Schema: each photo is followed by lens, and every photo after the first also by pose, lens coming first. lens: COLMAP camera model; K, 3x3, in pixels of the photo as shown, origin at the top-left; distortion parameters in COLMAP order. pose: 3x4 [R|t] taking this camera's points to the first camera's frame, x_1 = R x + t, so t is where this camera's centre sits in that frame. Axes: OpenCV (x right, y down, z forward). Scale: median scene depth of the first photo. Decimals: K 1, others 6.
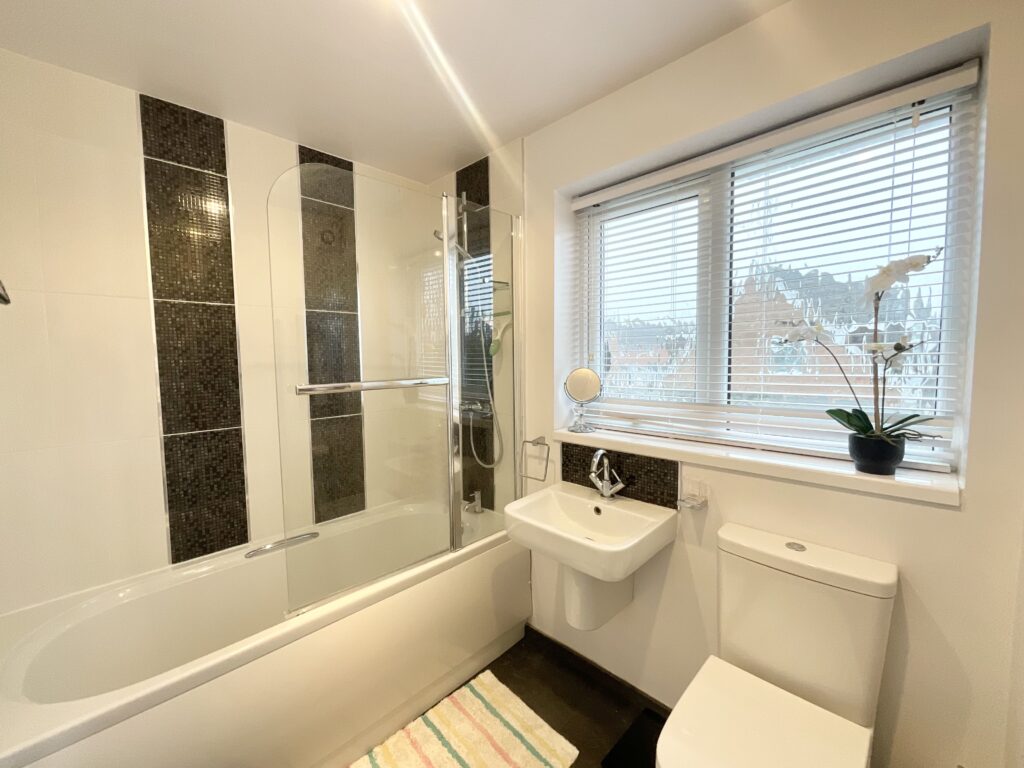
lens RADIAL K [[415.6, 0, 512.0], [0, 415.6, 384.0], [0, 0, 1]] dist [-0.000520, -0.000110]
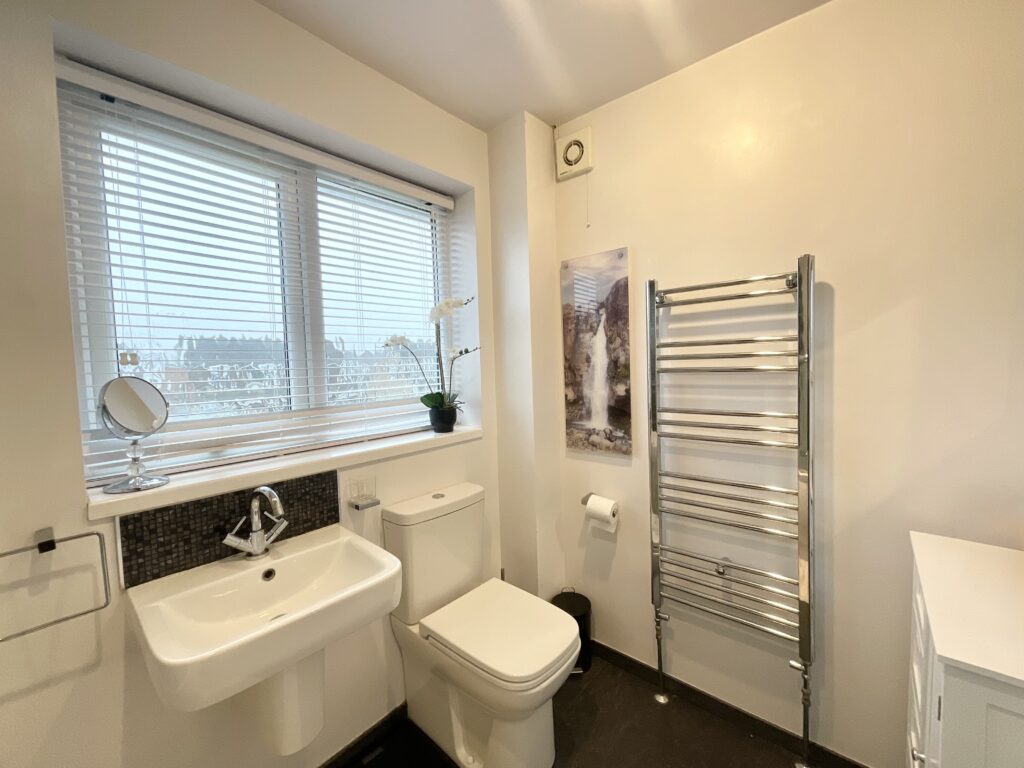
lens RADIAL K [[415.6, 0, 512.0], [0, 415.6, 384.0], [0, 0, 1]] dist [-0.000520, -0.000110]
pose [[-0.068686, -0.032254, 0.997117, -0.527988], [0.094089, 0.994813, 0.038661, -0.001384], [-0.993192, 0.096473, -0.065295, 0.638899]]
